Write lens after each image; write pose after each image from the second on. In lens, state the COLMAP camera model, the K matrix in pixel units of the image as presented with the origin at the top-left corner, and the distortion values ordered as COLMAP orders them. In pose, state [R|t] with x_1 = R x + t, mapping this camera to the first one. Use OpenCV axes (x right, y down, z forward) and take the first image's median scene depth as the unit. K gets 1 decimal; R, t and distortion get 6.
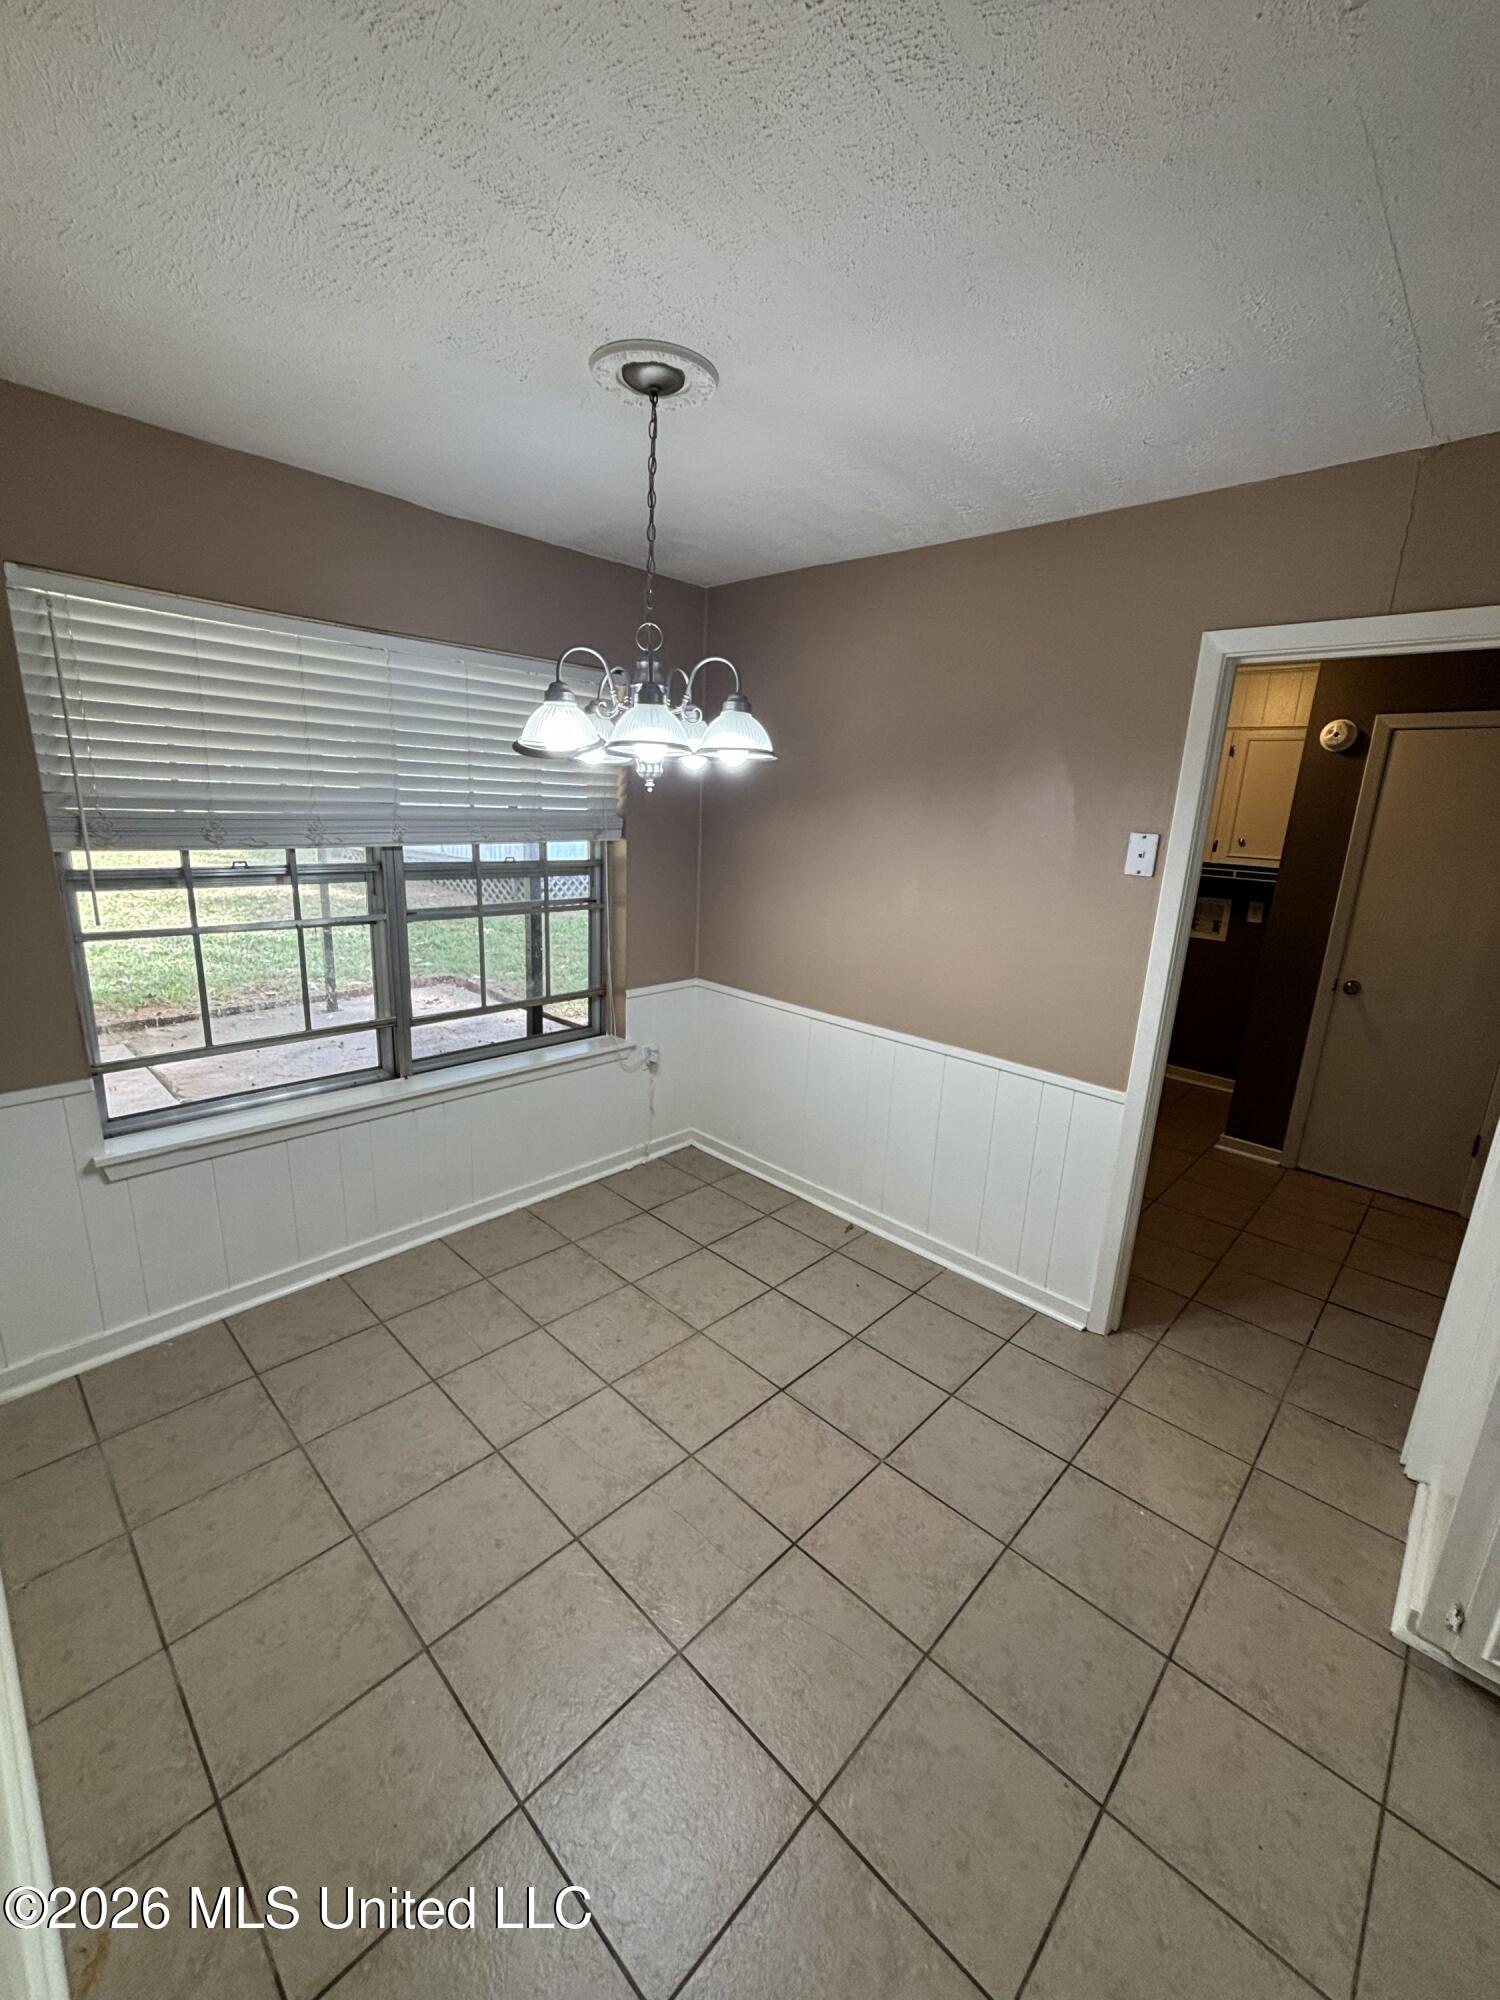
lens RADIAL K [[806.0, 0, 759.2], [0, 806.0, 1002.6], [0, 0, 1]] dist [-0.000085, -0.000085]
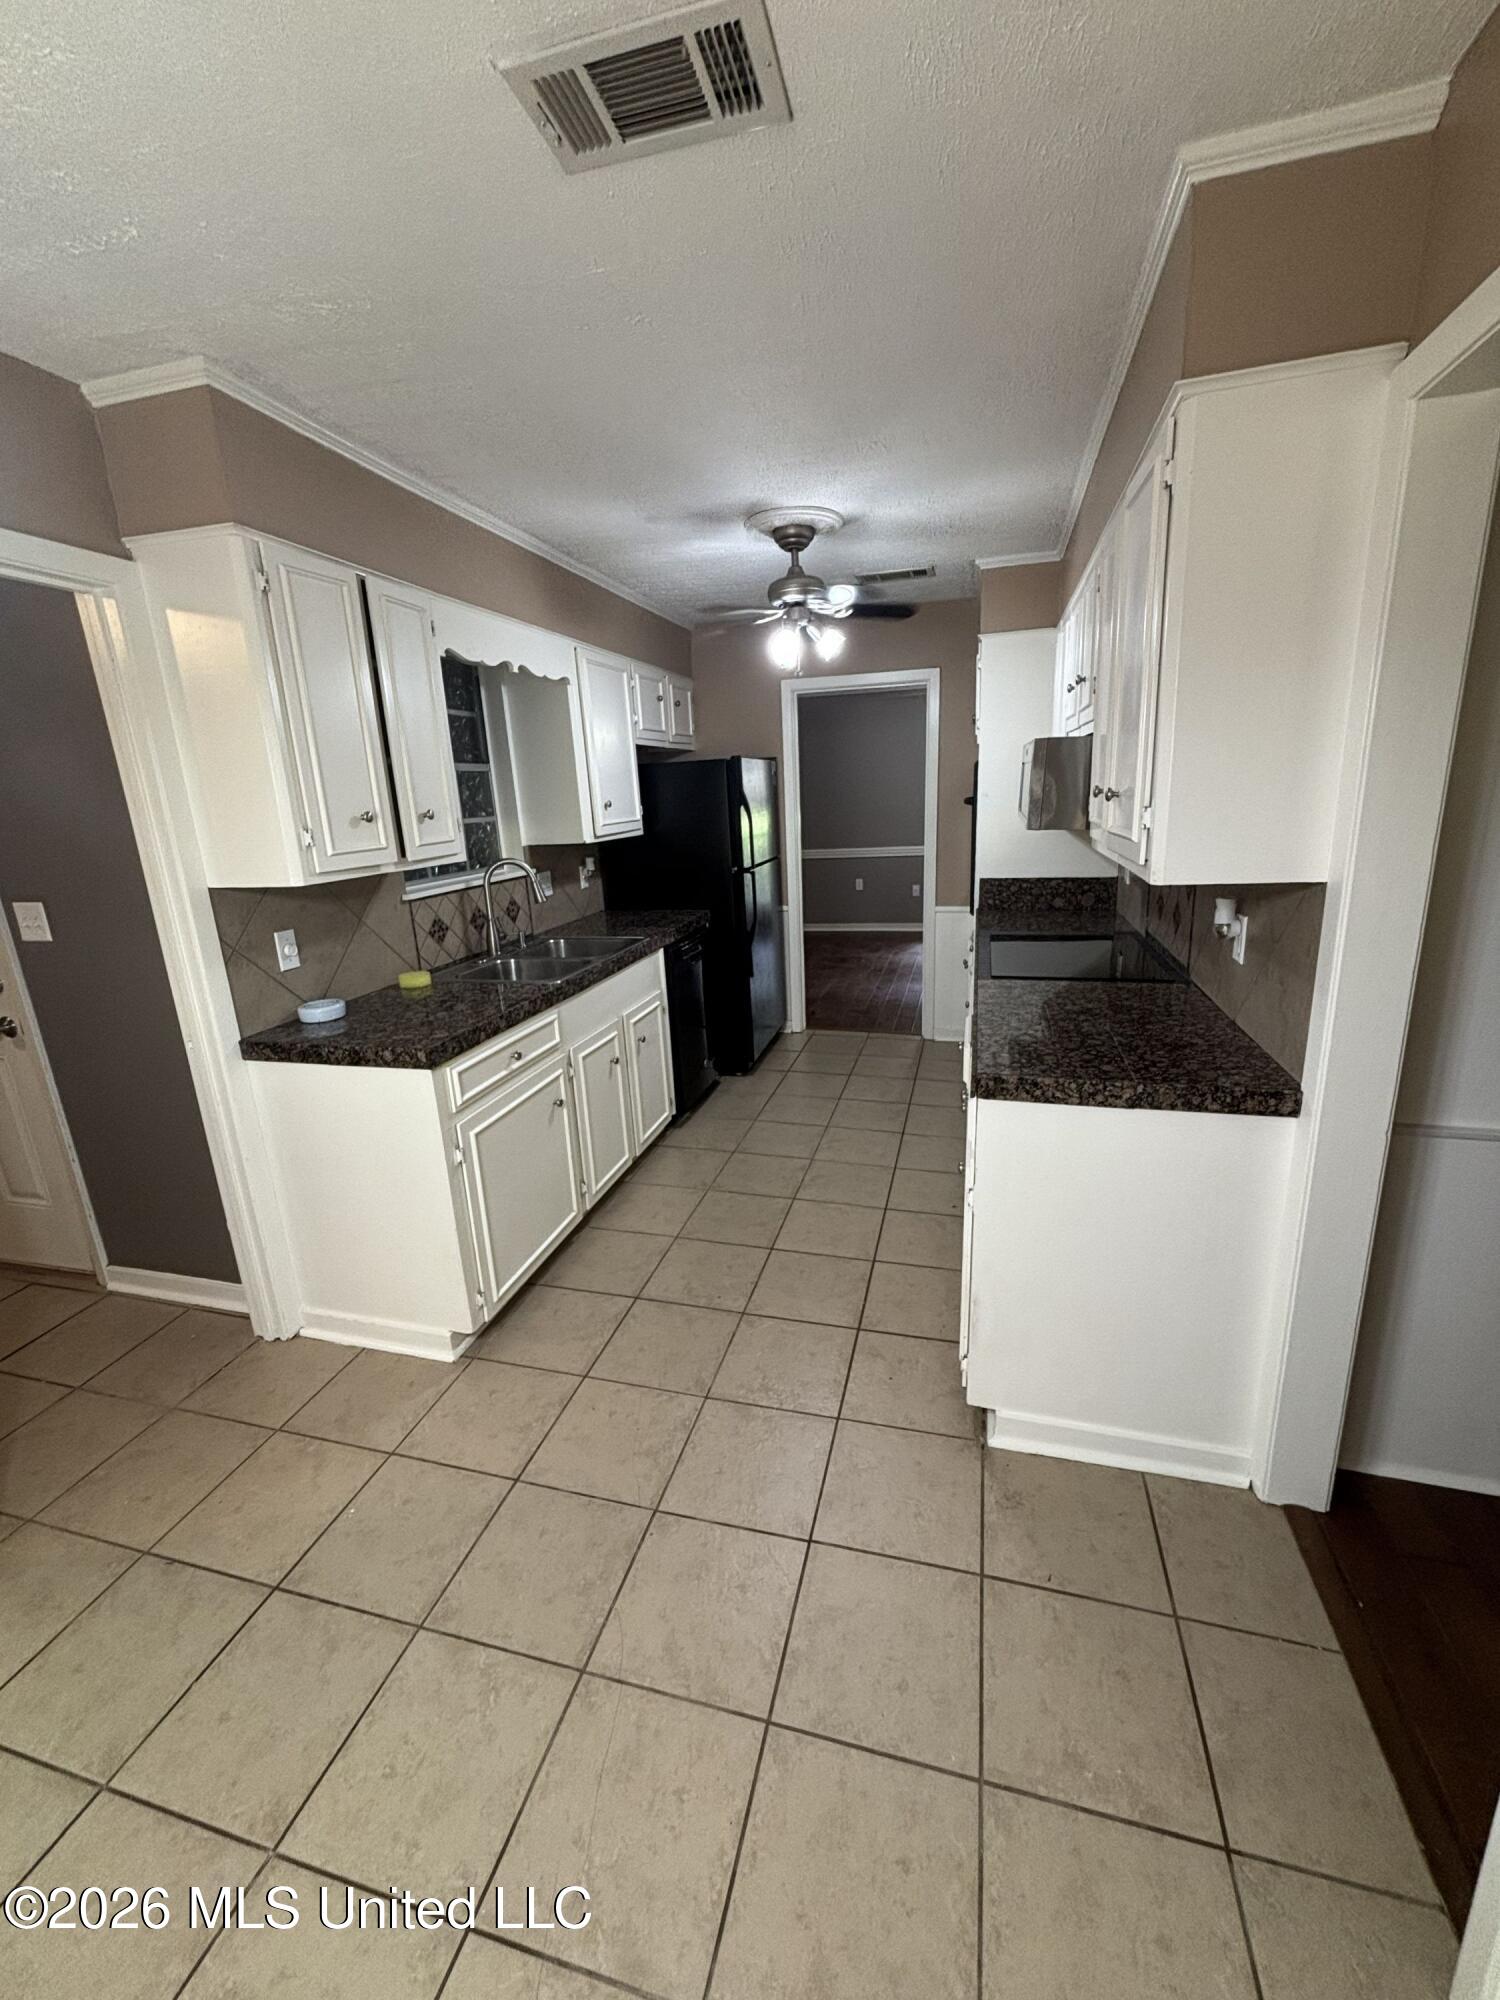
lens RADIAL K [[806.0, 0, 755.2], [0, 806.0, 1000.2], [0, 0, 1]] dist [-0.000085, -0.000085]
pose [[-0.480923, -0.241620, 0.842812, -0.497021], [0.230563, 0.892592, 0.387454, -0.179470], [-0.845904, 0.380657, -0.373559, 0.945965]]
